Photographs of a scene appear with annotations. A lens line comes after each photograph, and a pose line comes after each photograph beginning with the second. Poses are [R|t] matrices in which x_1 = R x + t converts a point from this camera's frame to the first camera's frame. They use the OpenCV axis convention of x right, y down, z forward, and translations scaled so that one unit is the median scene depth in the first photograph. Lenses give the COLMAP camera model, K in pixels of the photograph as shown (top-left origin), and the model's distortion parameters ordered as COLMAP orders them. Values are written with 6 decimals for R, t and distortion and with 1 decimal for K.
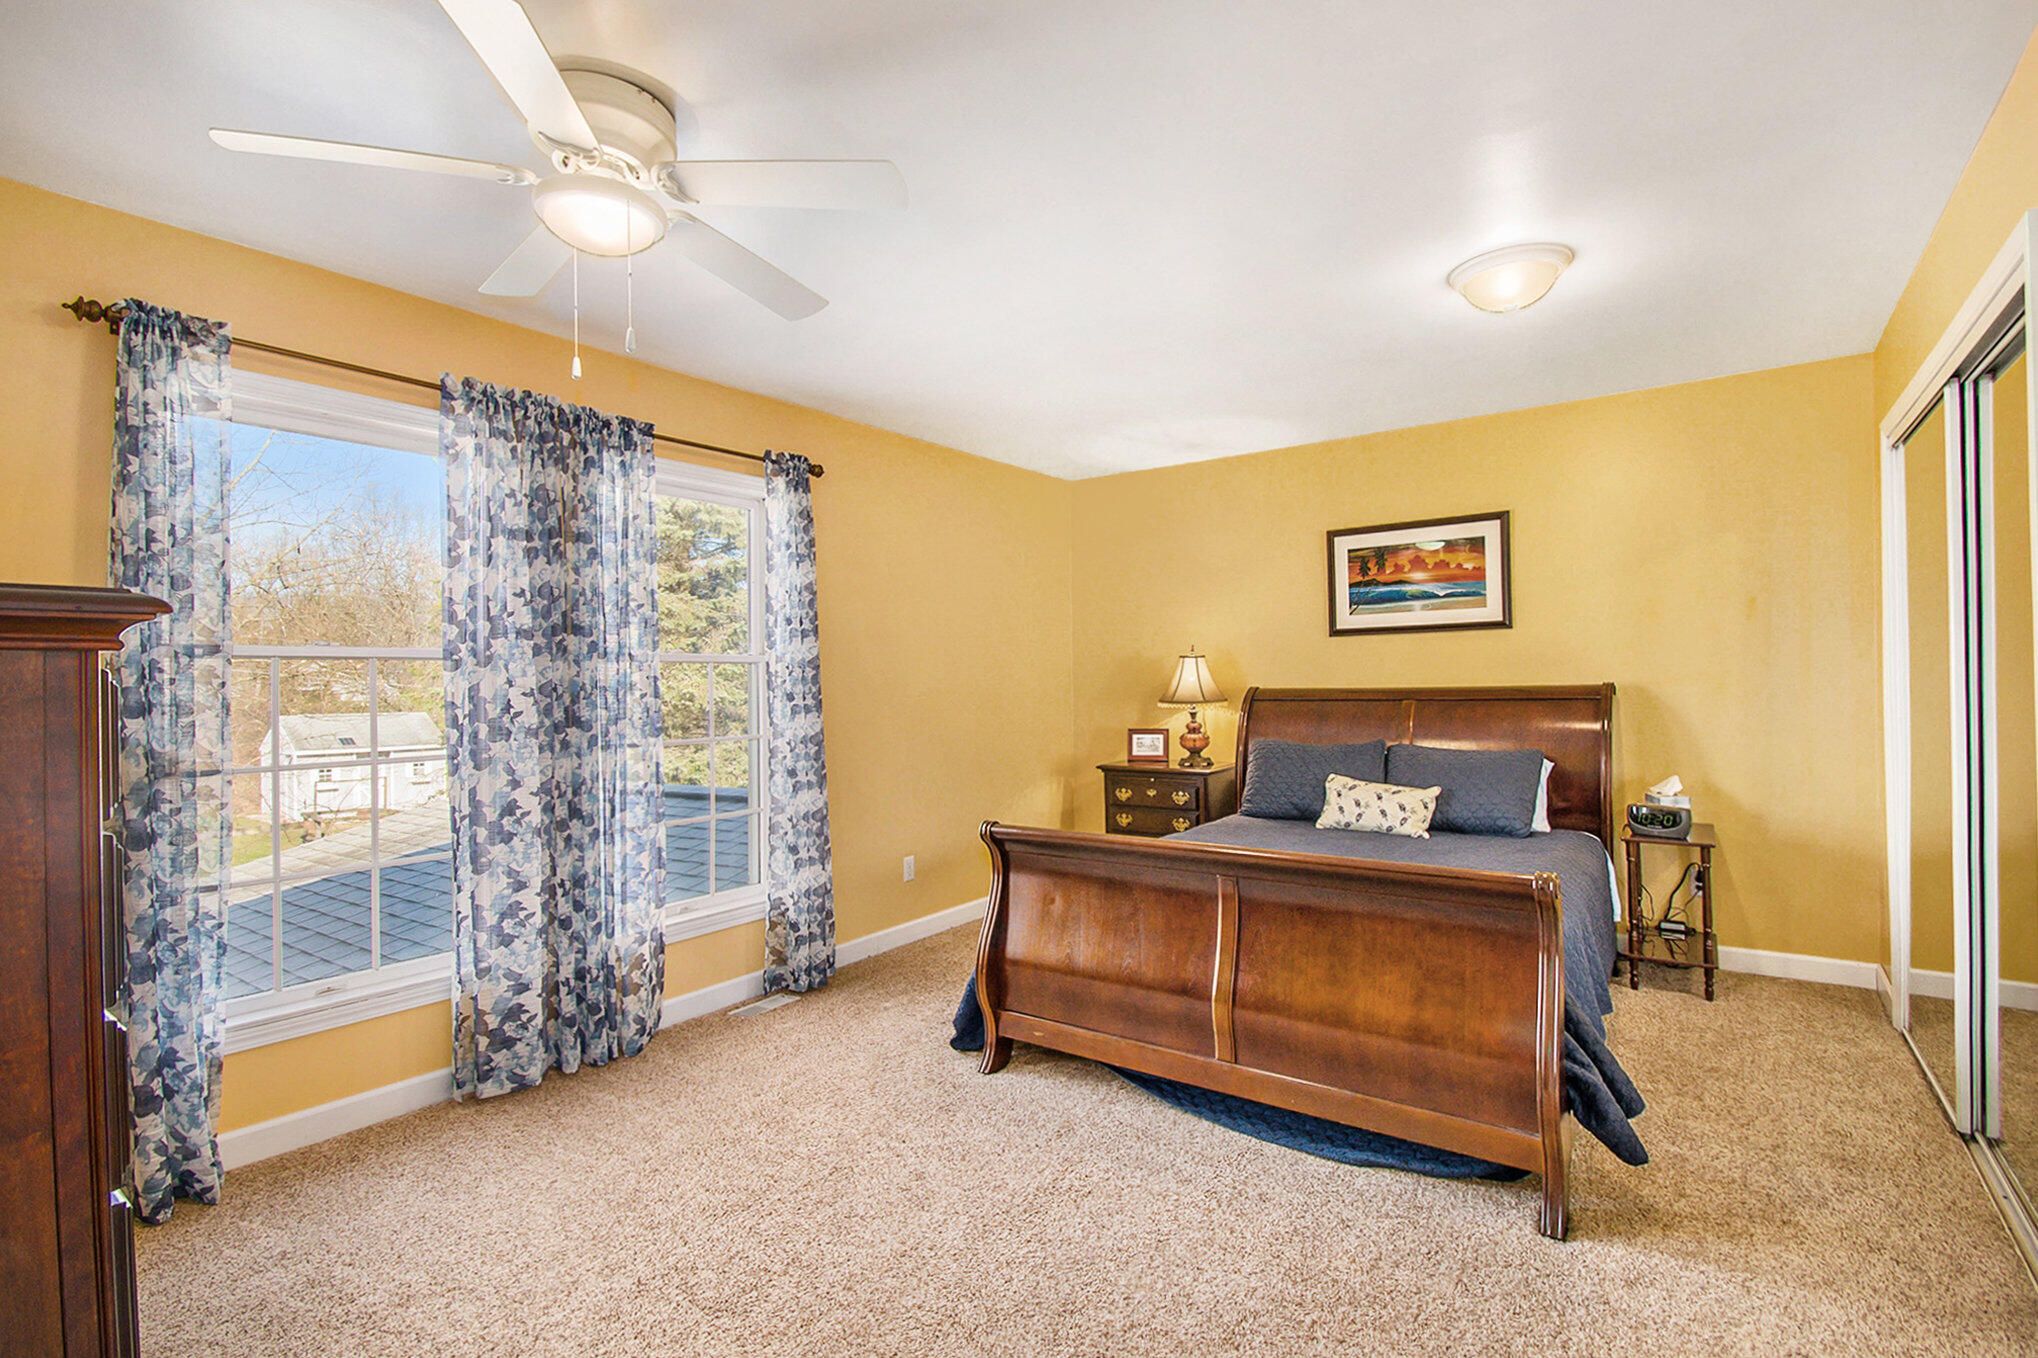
lens RADIAL K [[963.3, 0, 1021.0], [0, 963.3, 686.5], [0, 0, 1]] dist [-0.027055, -0.000635]
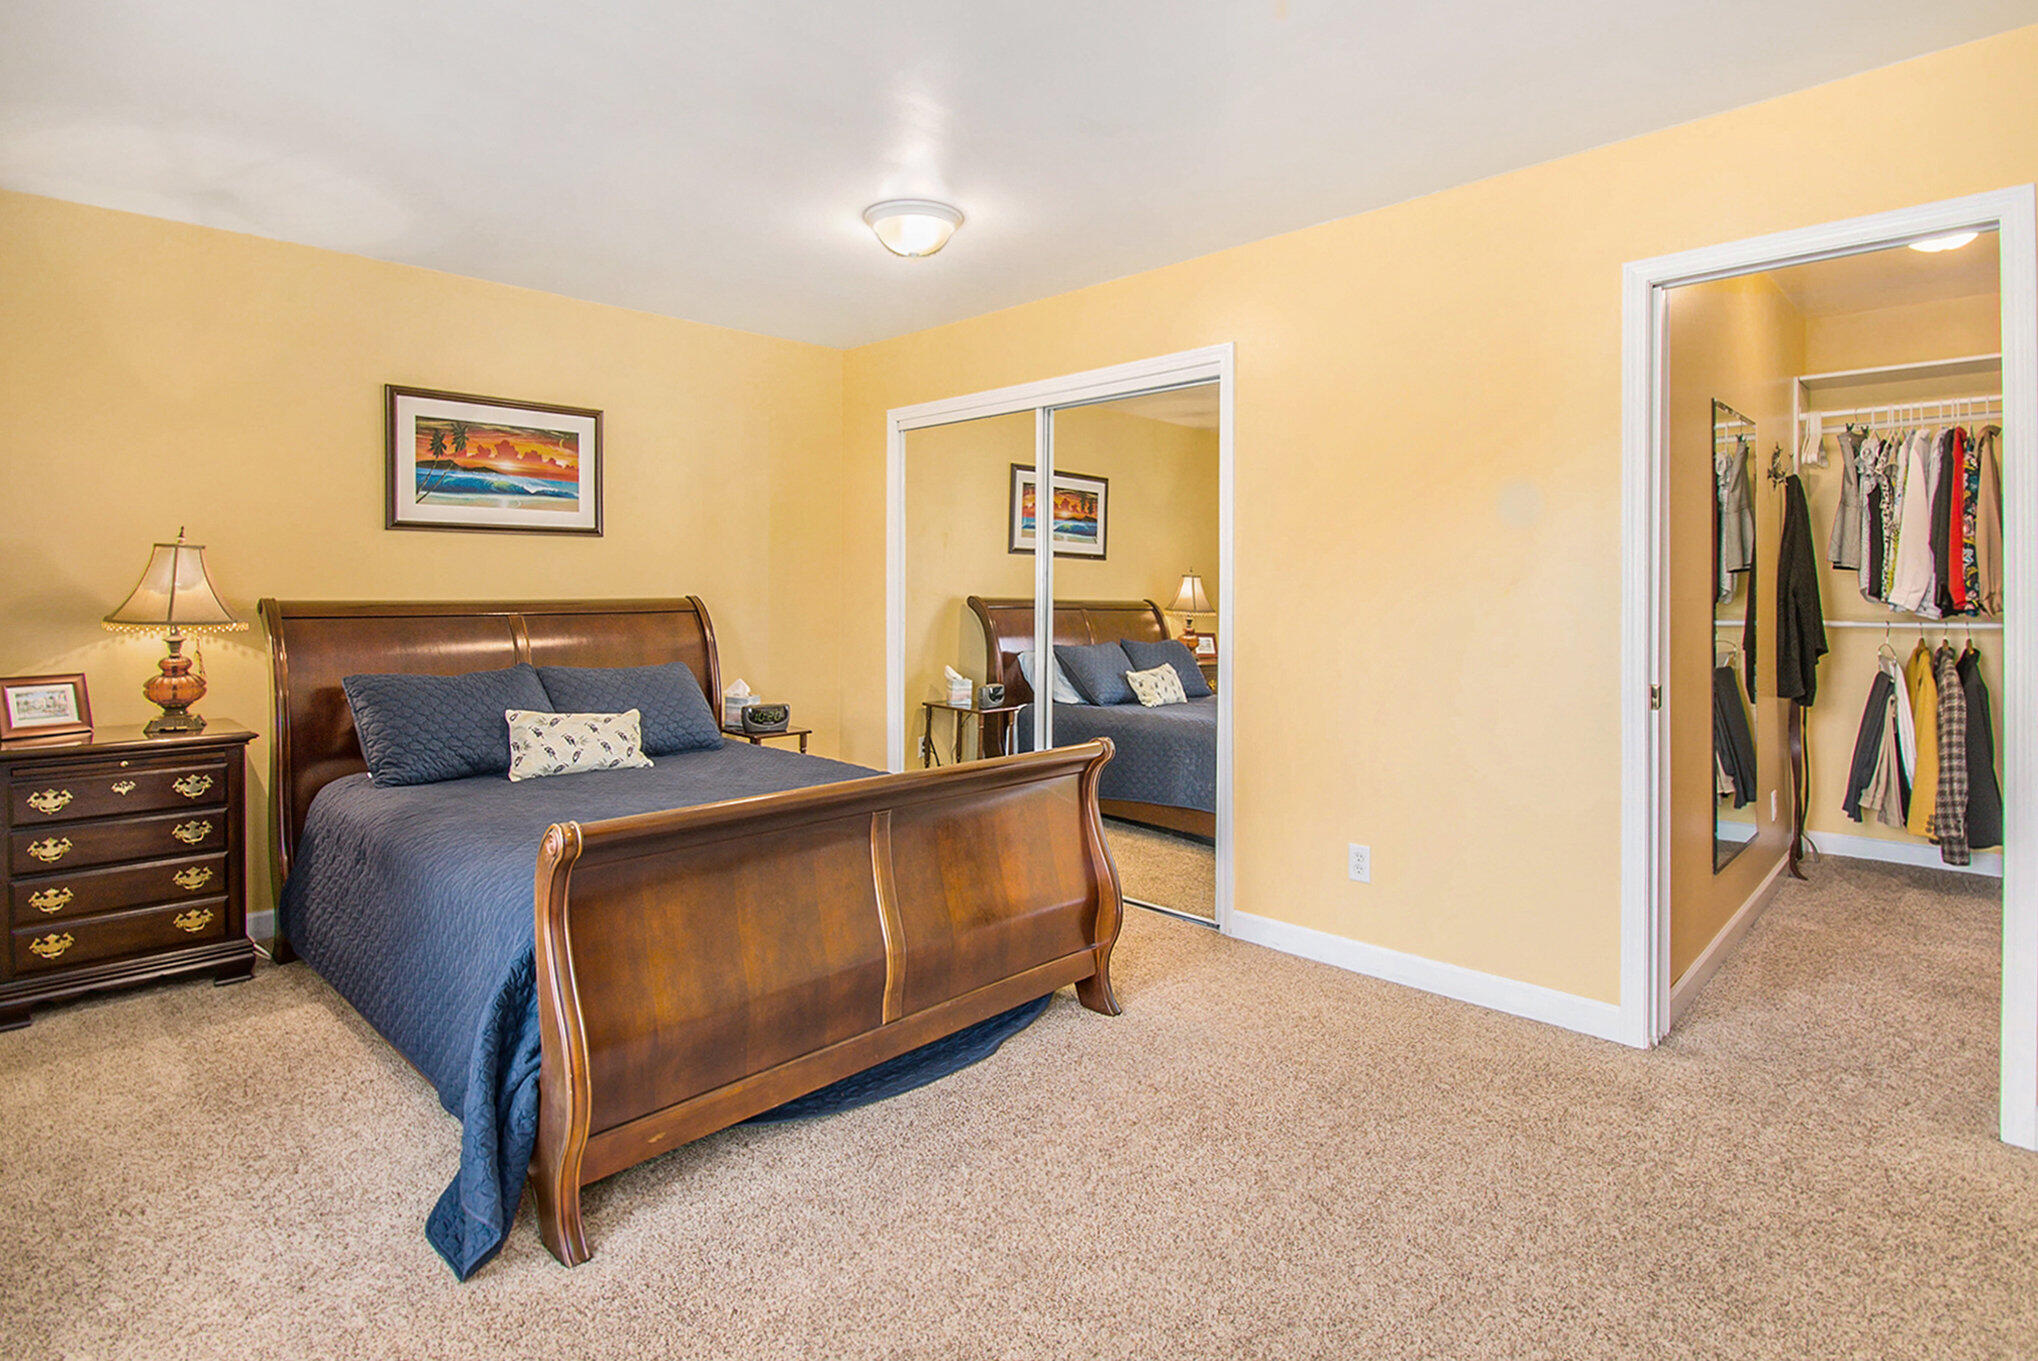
lens RADIAL K [[1026.6, 0, 1037.3], [0, 1026.6, 596.3], [0, 0, 1]] dist [0.000587, -0.000043]
pose [[0.129003, 0.005575, 0.991629, -0.417636], [-0.003093, 0.999982, -0.005219, 0.001653], [-0.991639, -0.002394, 0.129017, 0.436423]]
